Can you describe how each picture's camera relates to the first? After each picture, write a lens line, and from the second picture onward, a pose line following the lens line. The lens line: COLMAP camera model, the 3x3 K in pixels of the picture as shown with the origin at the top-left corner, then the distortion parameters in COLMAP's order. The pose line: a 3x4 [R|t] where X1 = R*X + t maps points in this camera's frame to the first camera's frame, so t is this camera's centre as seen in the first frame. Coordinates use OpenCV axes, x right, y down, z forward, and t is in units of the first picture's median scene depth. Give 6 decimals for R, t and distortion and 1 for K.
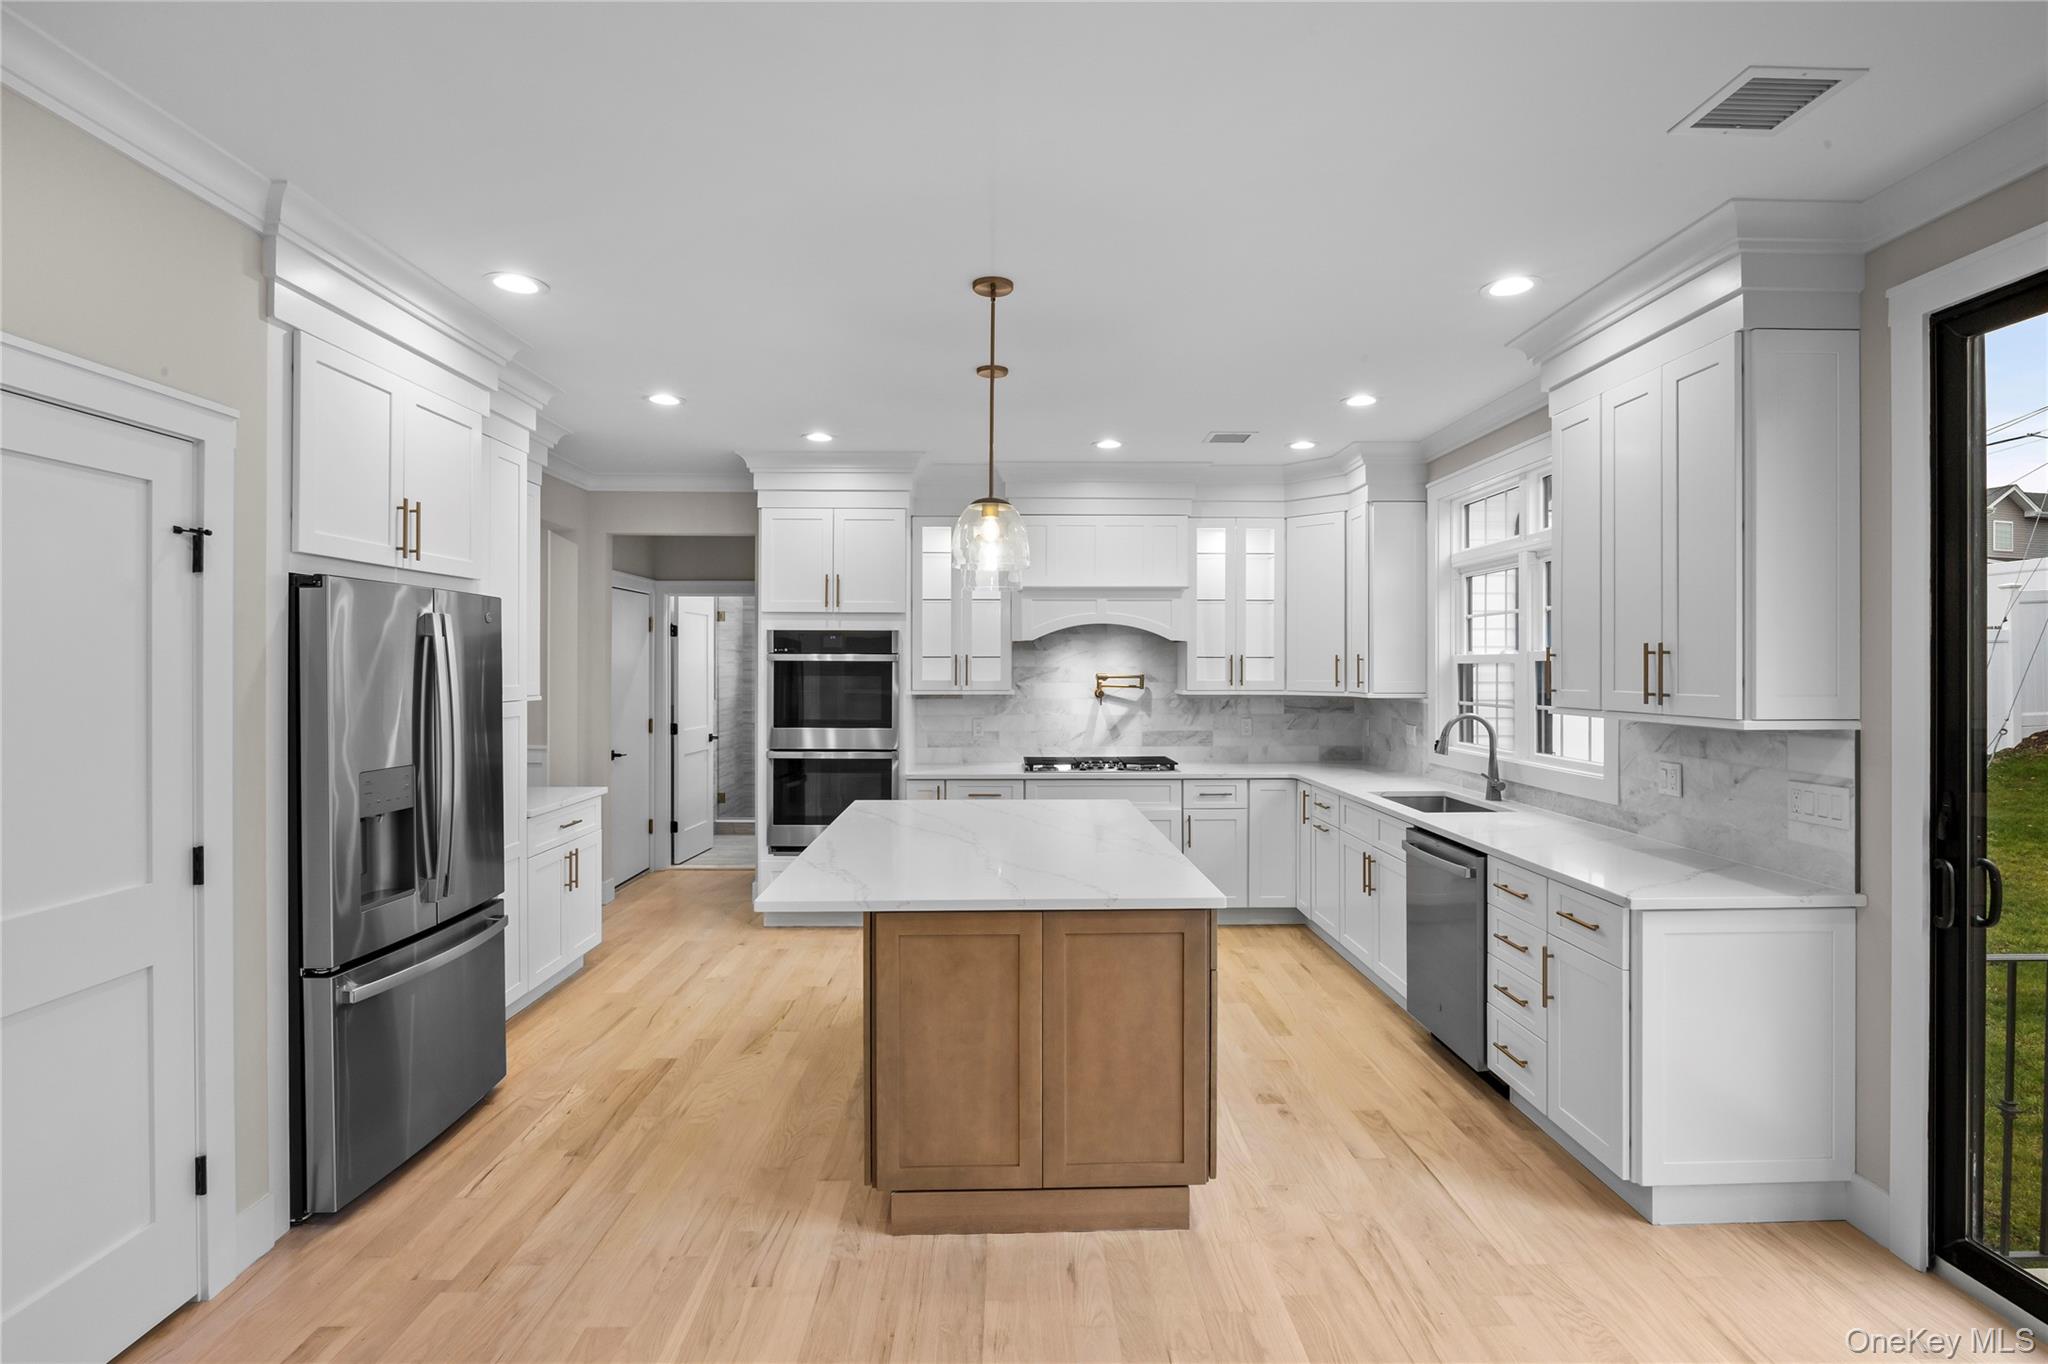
lens RADIAL K [[978.0, 0, 1021.9], [0, 978.0, 669.7], [0, 0, 1]] dist [-0.001102, -0.006197]
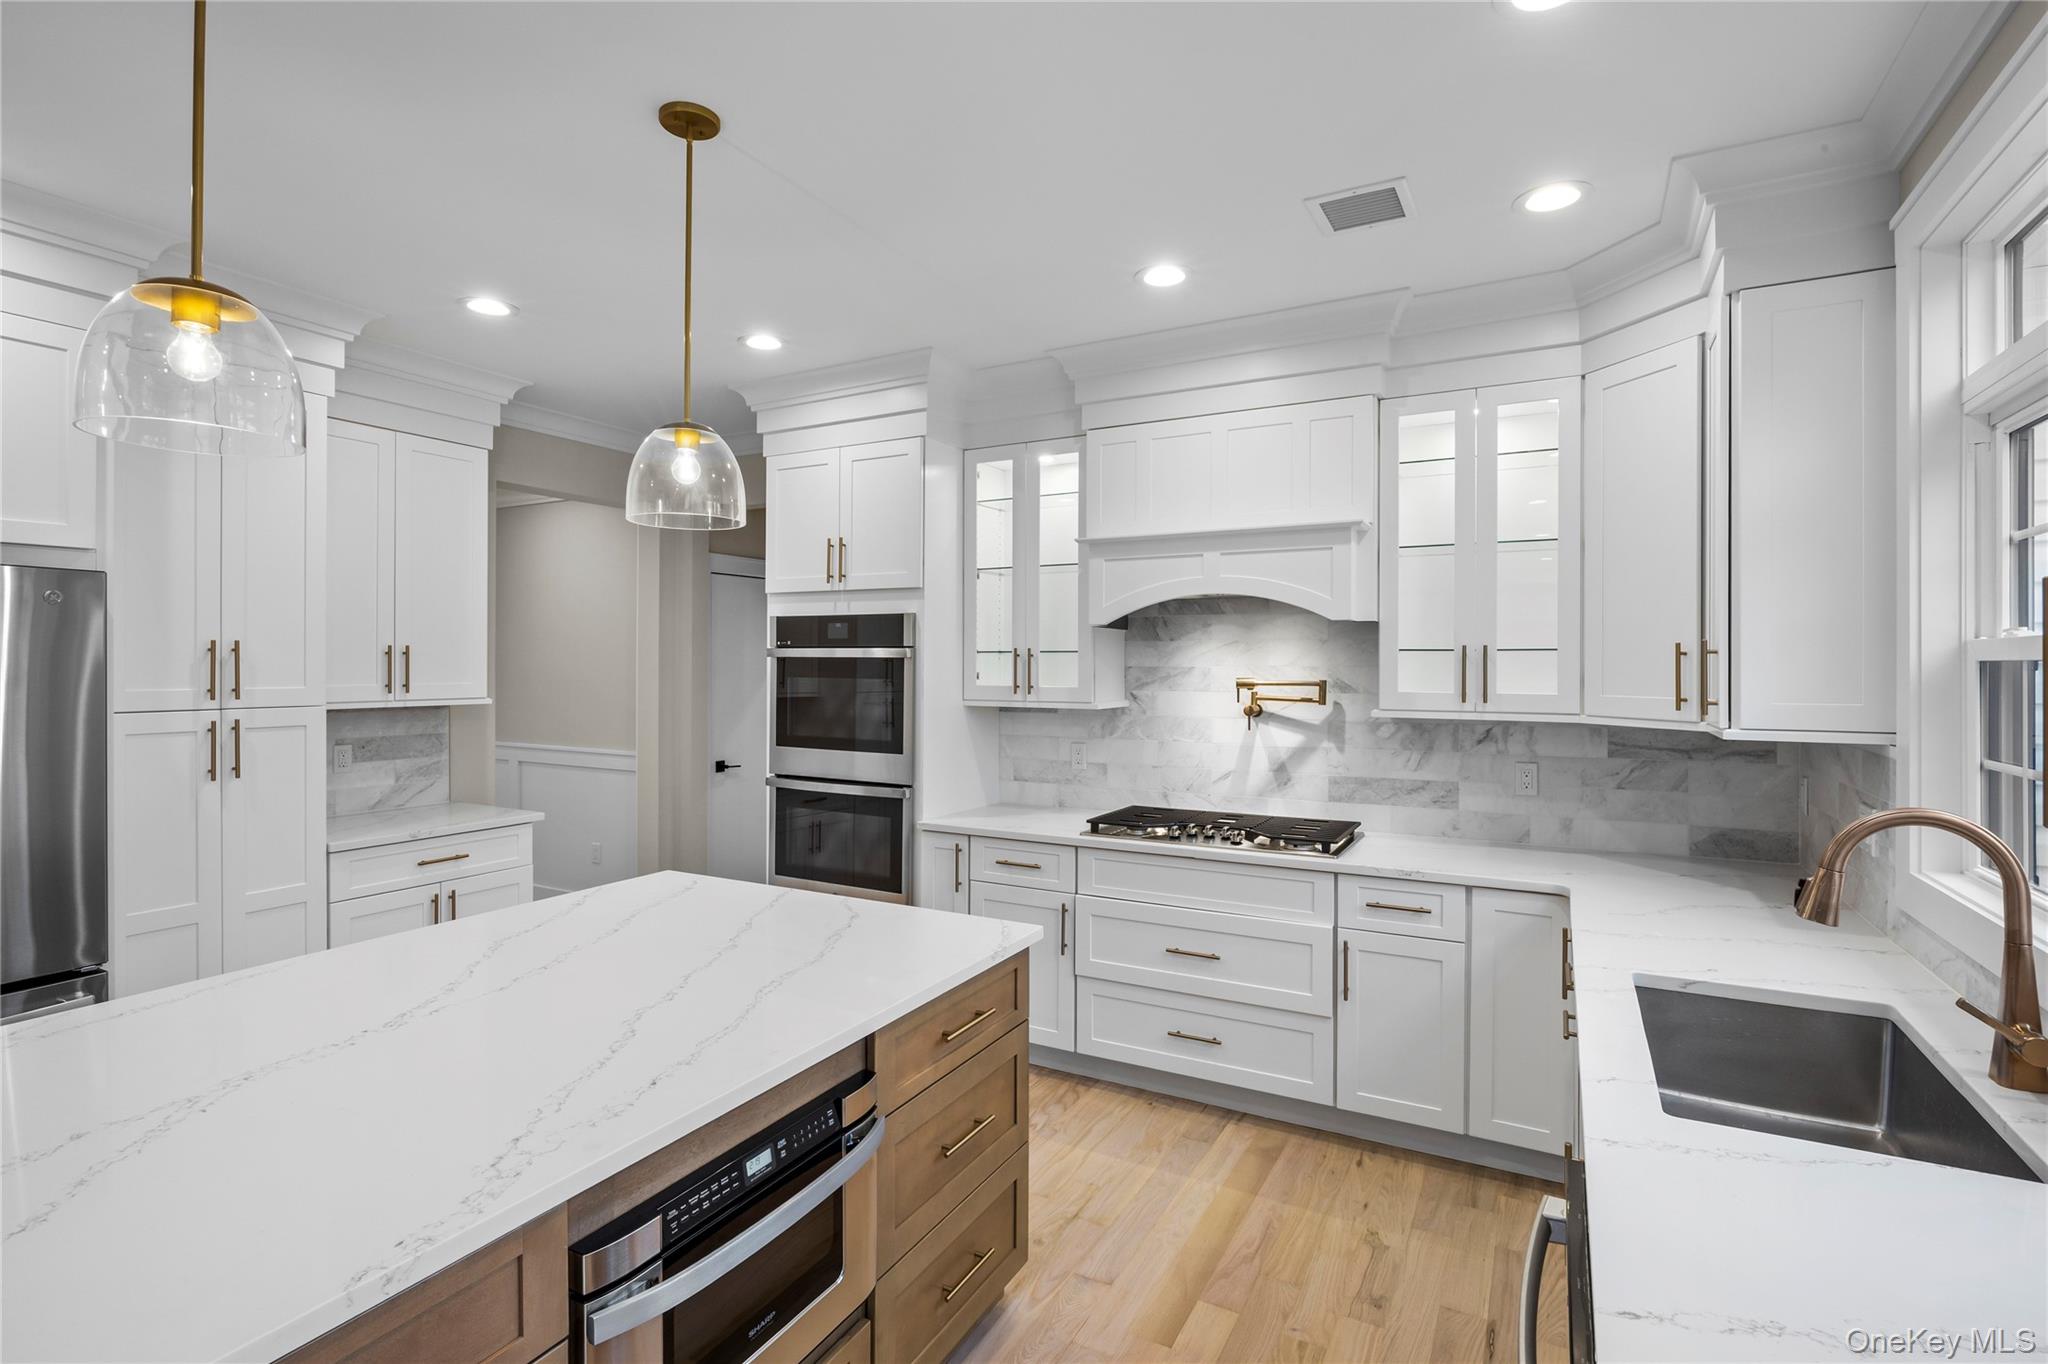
lens RADIAL K [[963.2, 0, 1021.6], [0, 963.2, 665.1], [0, 0, 1]] dist [-0.000953, 0.000320]
pose [[0.869414, 0.002729, -0.494077, 0.276178], [-0.004578, 0.999986, -0.002531, -0.002014], [0.494063, 0.004463, 0.869415, 0.442387]]
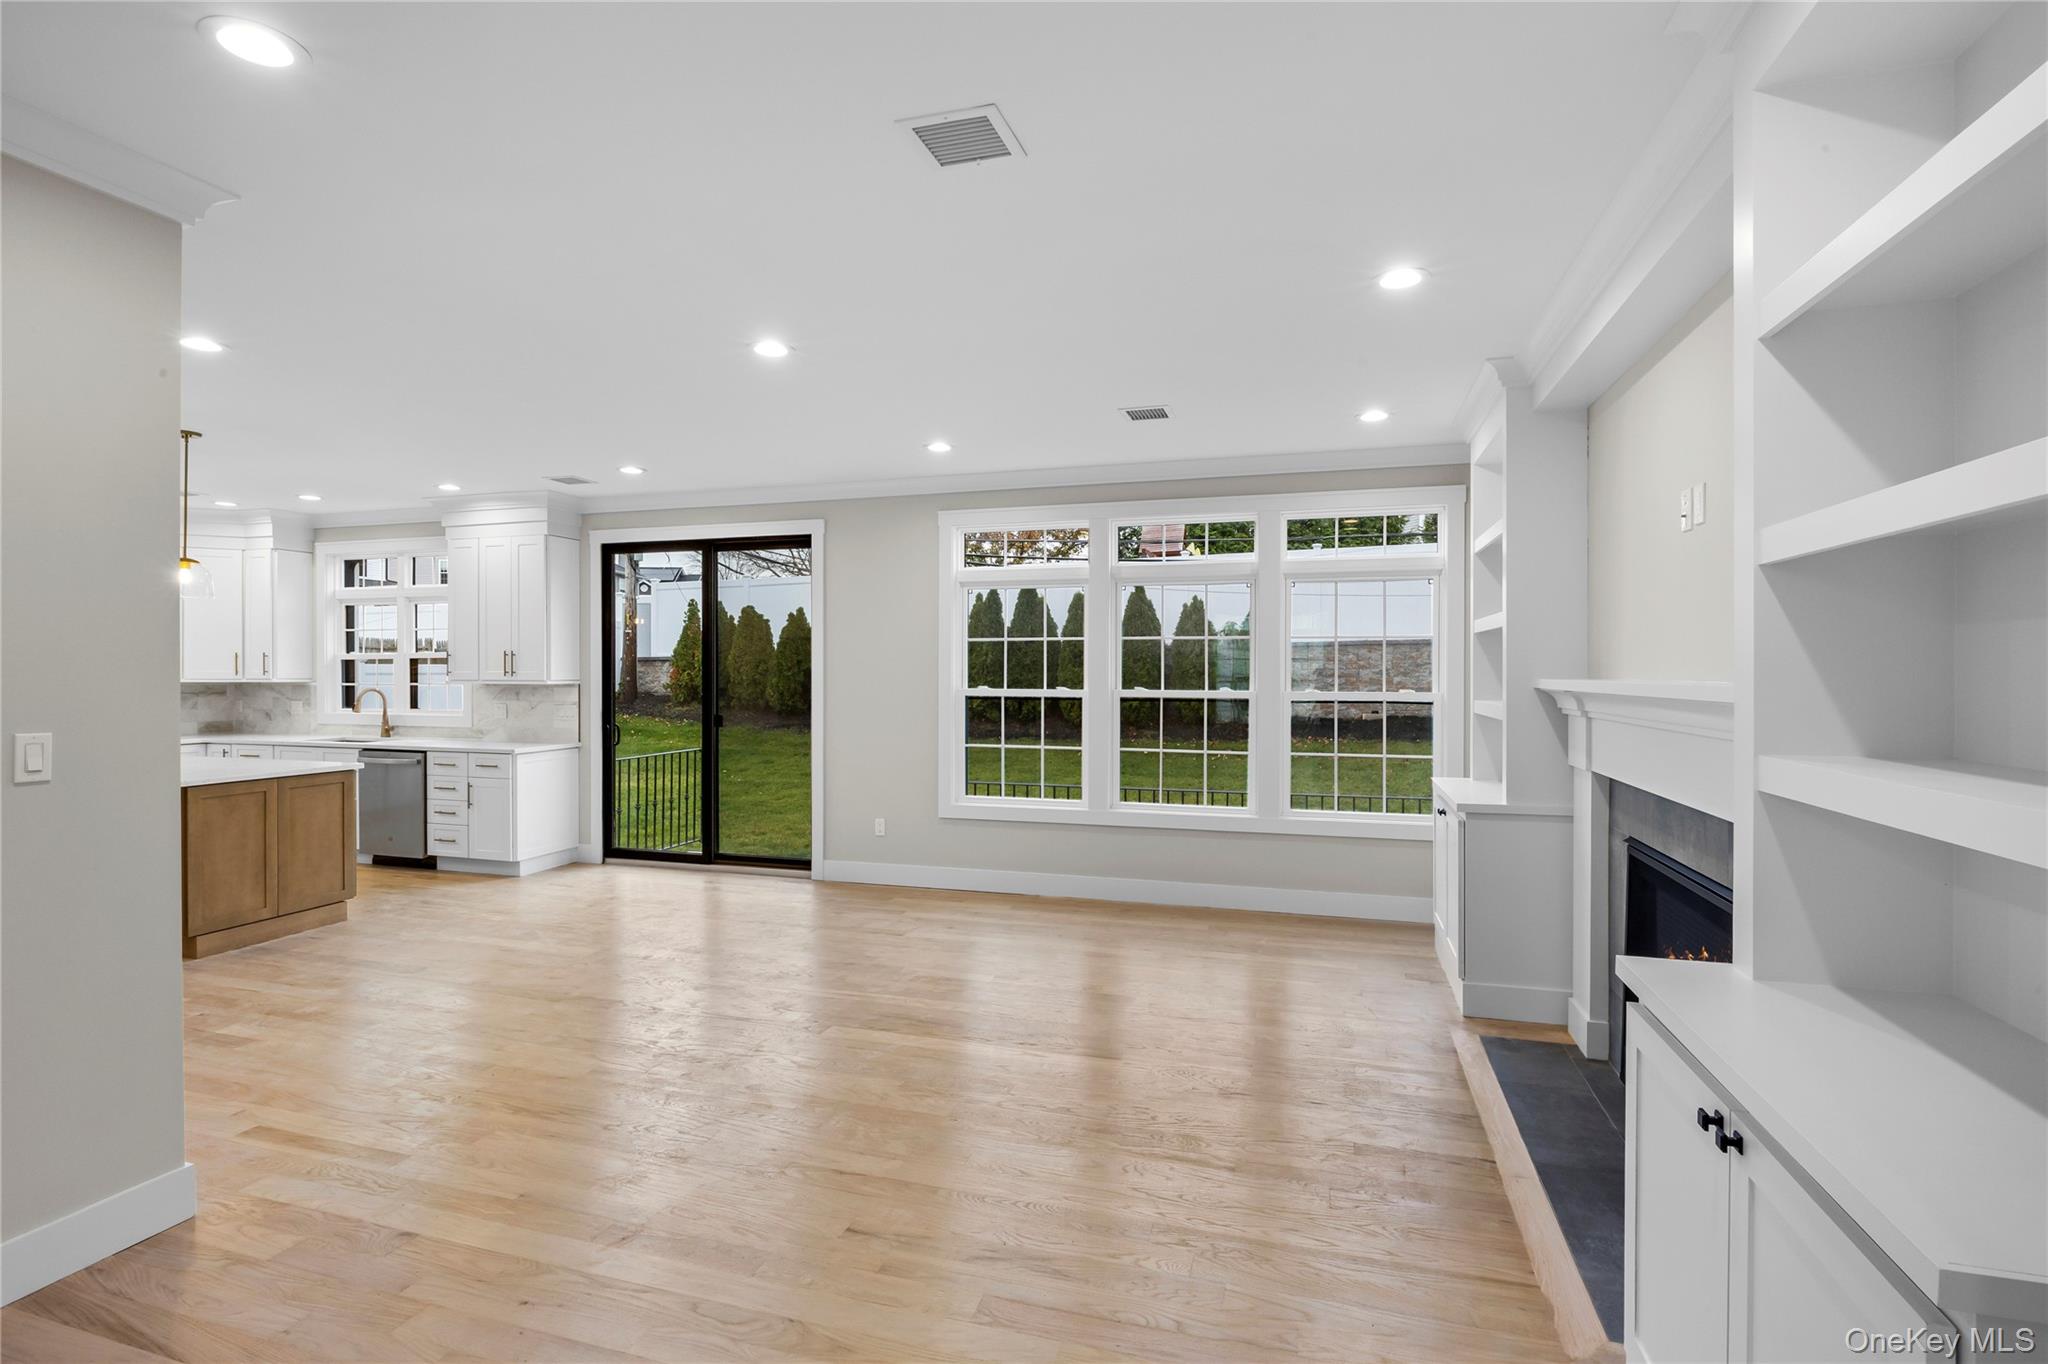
lens RADIAL K [[978.0, 0, 1021.9], [0, 978.0, 669.7], [0, 0, 1]] dist [-0.001102, -0.006197]
pose [[0.311592, 0.002116, 0.950213, -0.651884], [0.001084, 0.999996, -0.002583, 0.014085], [-0.950215, 0.001835, 0.311589, -0.499663]]
